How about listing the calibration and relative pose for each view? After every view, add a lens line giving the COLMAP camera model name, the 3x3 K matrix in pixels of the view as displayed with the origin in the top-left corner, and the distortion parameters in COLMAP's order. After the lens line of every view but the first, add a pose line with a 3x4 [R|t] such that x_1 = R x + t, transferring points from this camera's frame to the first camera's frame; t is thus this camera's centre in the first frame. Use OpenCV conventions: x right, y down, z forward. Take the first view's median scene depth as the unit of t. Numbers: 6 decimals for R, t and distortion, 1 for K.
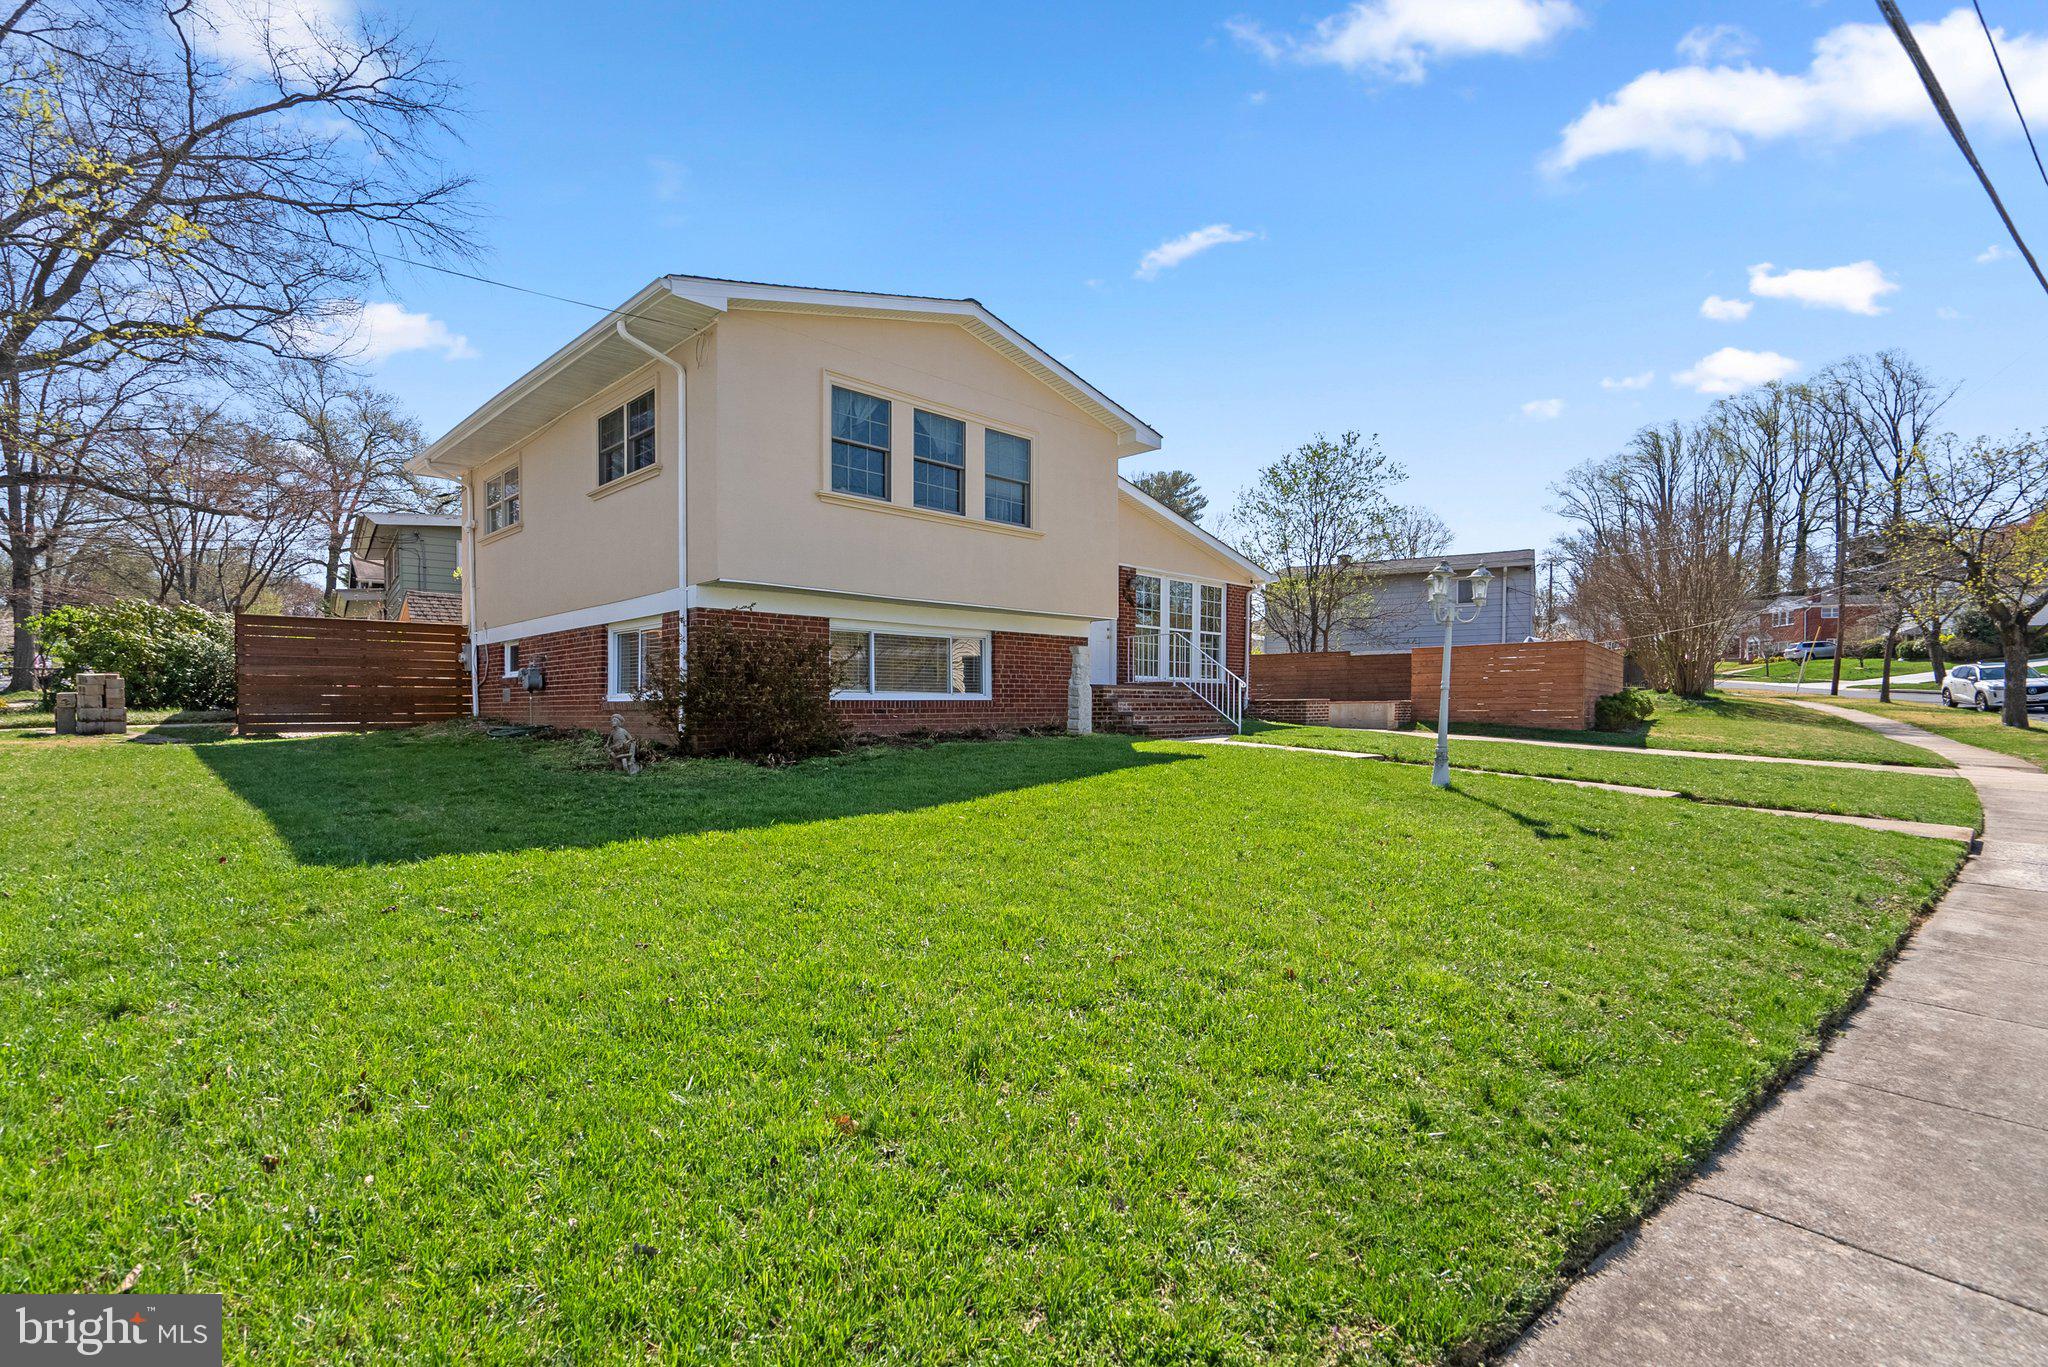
lens RADIAL K [[924.3, 0, 1017.7], [0, 924.3, 701.4], [0, 0, 1]] dist [-0.004656, -0.000579]
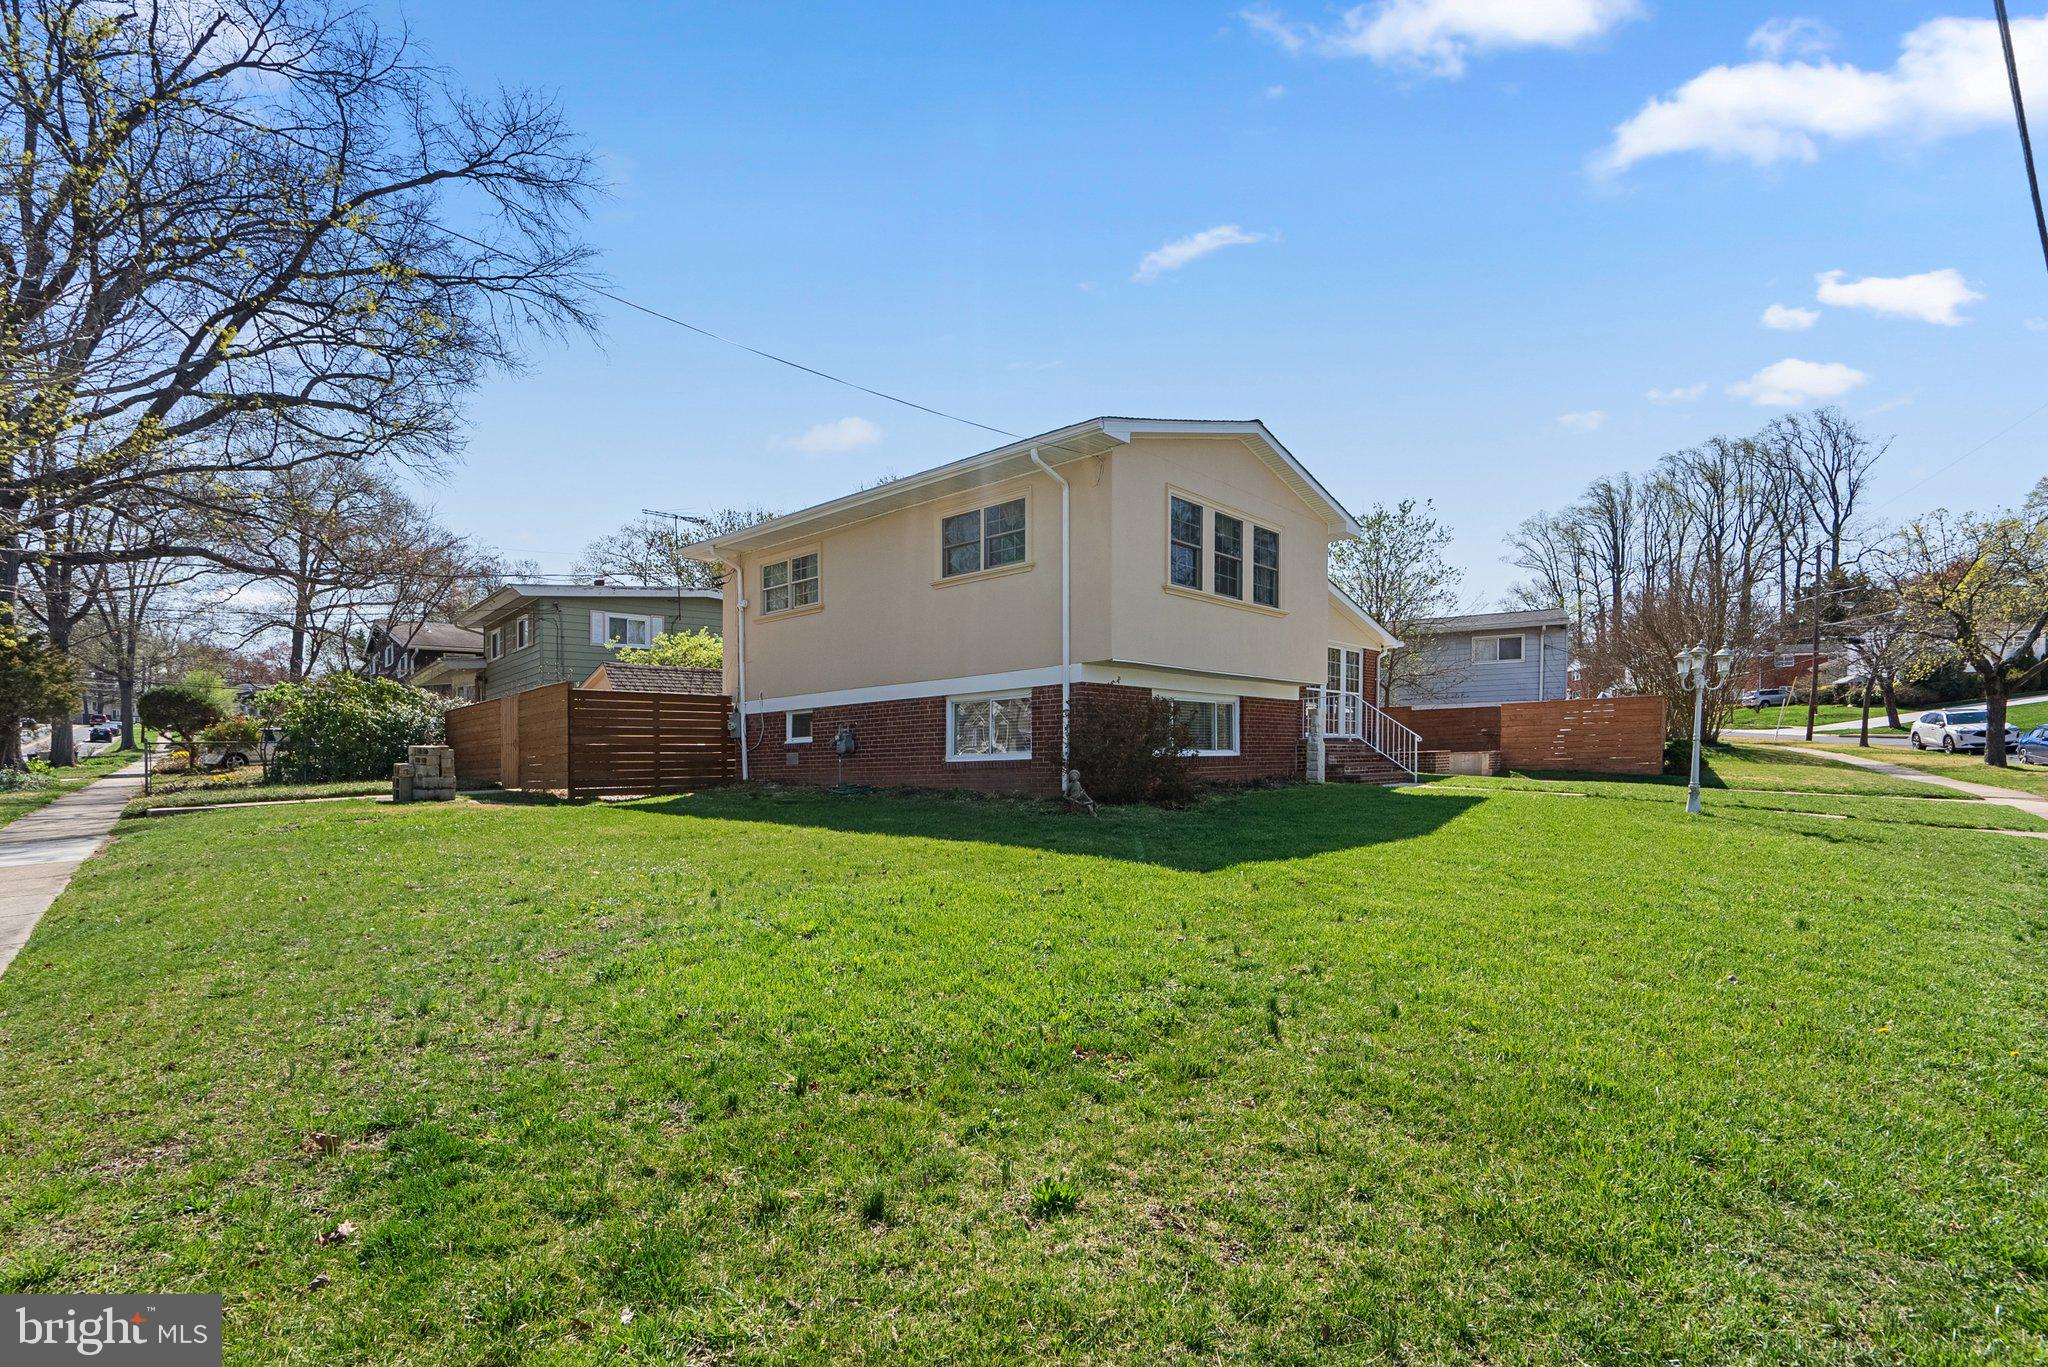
lens RADIAL K [[971.1, 0, 1031.4], [0, 971.1, 760.1], [0, 0, 1]] dist [-0.003482, -0.000369]
pose [[0.996718, -0.017264, 0.079088, -0.209716], [0.017236, 0.999851, 0.001034, -0.000994], [-0.079094, 0.000332, 0.996867, -0.106233]]
